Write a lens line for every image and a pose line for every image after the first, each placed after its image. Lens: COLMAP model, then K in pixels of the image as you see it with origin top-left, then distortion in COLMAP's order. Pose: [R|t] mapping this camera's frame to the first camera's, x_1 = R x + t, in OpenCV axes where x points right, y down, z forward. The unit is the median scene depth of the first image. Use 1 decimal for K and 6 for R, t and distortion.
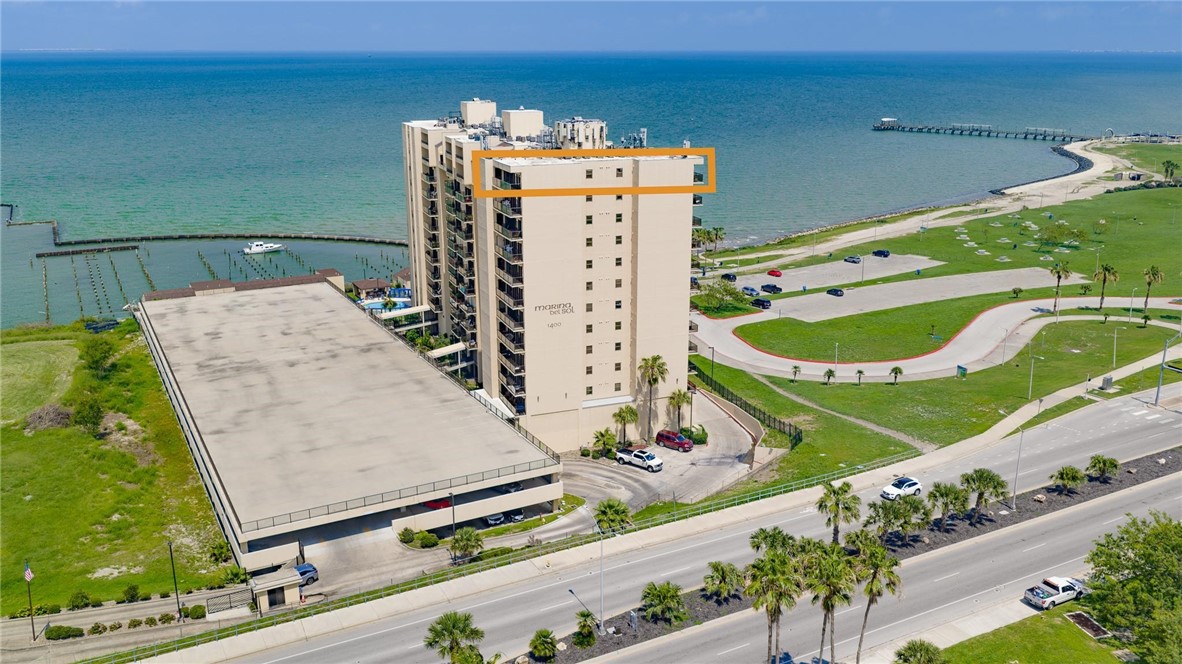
lens RADIAL K [[987.7, 0, 591.0], [0, 987.7, 332.0], [0, 0, 1]] dist [0.006232, -0.009390]
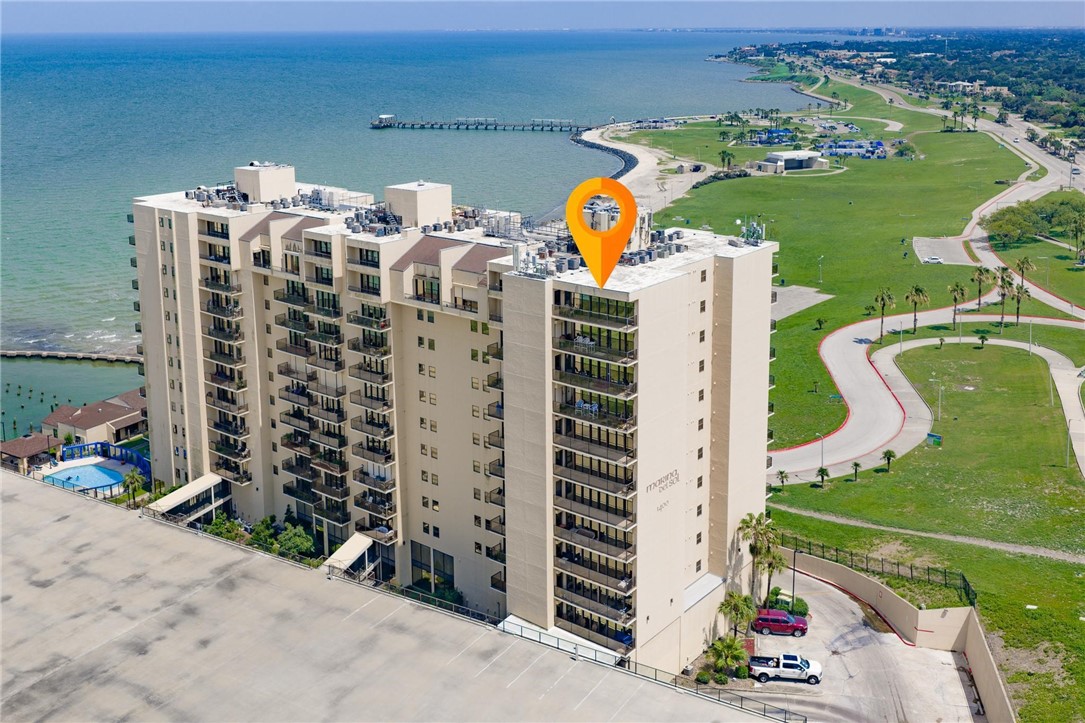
lens RADIAL K [[1098.4, 0, 501.0], [0, 1098.4, 241.9], [0, 0, 1]] dist [-0.001804, -0.000795]
pose [[0.869253, -0.104020, 0.483301, -0.381061], [0.145318, 0.988187, -0.048680, -0.131903], [-0.472528, 0.112547, 0.874100, 0.295883]]
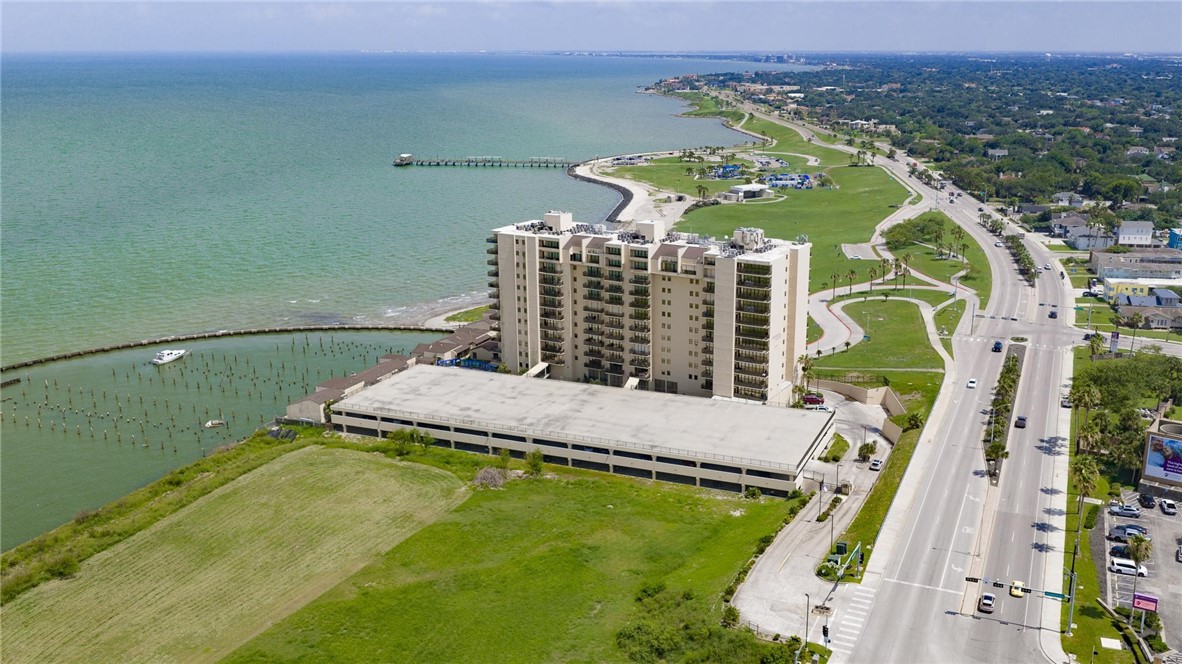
lens RADIAL K [[1120.1, 0, 591.7], [0, 1120.1, 378.8], [0, 0, 1]] dist [0.014230, 0.002874]
pose [[0.770357, -0.188348, 0.609159, -1.205898], [0.176830, 0.981009, 0.079698, -0.132574], [-0.612602, 0.046322, 0.789033, -0.294542]]
